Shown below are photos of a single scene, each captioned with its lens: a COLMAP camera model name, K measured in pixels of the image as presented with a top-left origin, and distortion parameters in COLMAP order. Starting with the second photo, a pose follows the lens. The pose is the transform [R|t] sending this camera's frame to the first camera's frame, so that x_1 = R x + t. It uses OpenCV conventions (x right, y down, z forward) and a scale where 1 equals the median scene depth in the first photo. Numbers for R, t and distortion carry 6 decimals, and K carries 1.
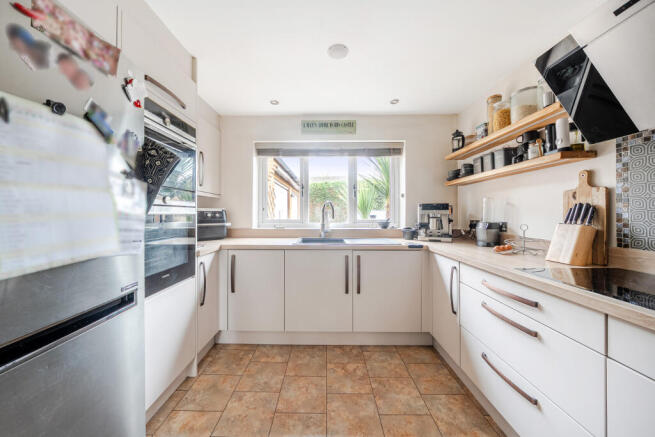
lens RADIAL K [[224.2, 0, 324.0], [0, 224.2, 213.4], [0, 0, 1]] dist [-0.007298, -0.000035]
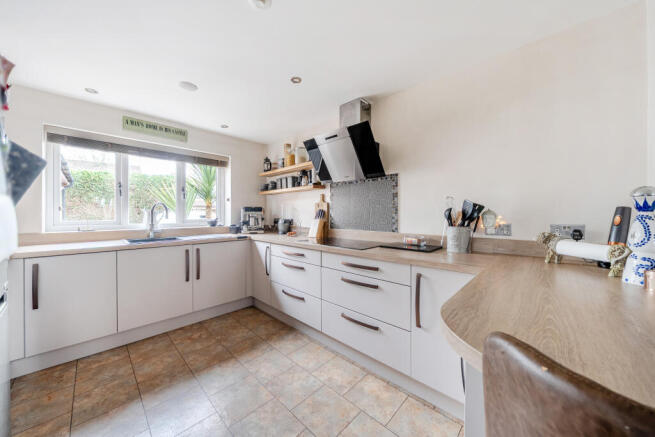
lens RADIAL K [[224.2, 0, 324.0], [0, 224.2, 213.4], [0, 0, 1]] dist [-0.007298, -0.000035]
pose [[0.684576, 0.001675, 0.728939, -0.271989], [-0.000966, 0.999999, -0.001391, -0.002274], [-0.728940, 0.000248, 0.684577, -0.348857]]
